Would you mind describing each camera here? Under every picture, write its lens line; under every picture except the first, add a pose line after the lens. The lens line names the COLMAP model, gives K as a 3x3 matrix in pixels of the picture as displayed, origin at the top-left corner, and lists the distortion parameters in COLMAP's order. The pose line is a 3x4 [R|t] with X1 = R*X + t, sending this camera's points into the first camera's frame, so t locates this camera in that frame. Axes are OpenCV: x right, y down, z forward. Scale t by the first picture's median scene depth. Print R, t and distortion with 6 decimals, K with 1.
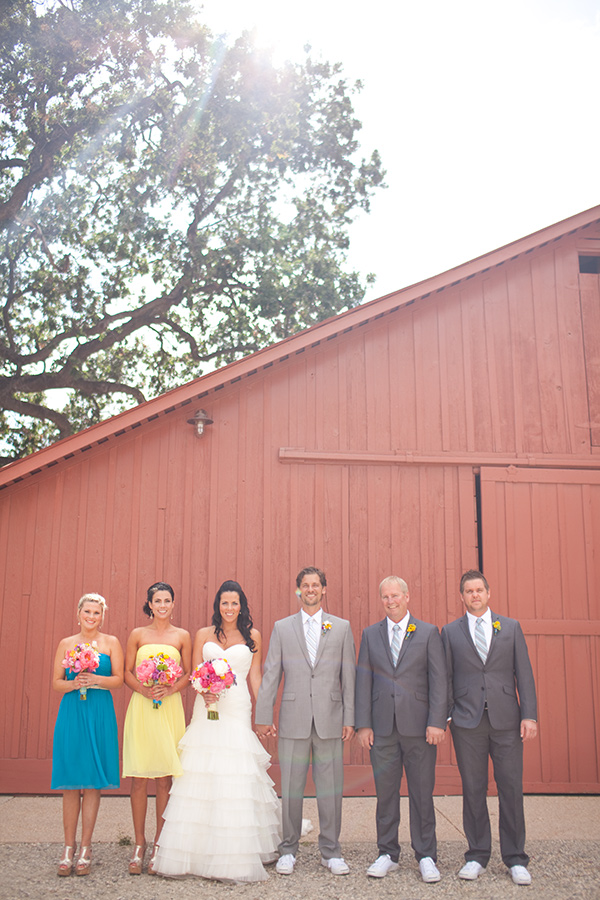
lens RADIAL K [[855.3, 0, 300.0], [0, 855.3, 450.0], [0, 0, 1]] dist [-0.071531, 0.011408]
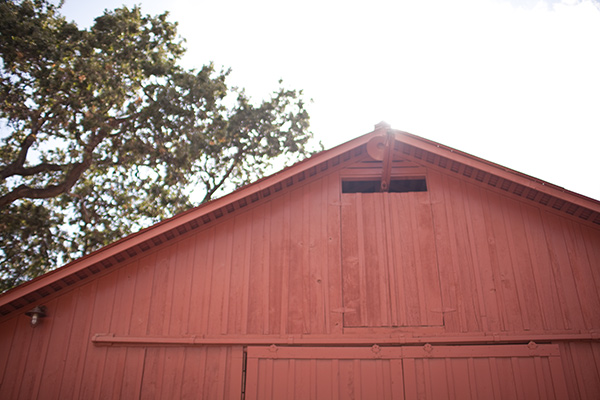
lens RADIAL K [[570.2, 0, 300.0], [0, 570.2, 200.0], [0, 0, 1]] dist [-0.071531, 0.011408]
pose [[0.994765, -0.048918, -0.089723, 0.361889], [0.023375, 0.963628, -0.266221, 0.035004], [0.099482, 0.262730, 0.959727, 0.159928]]
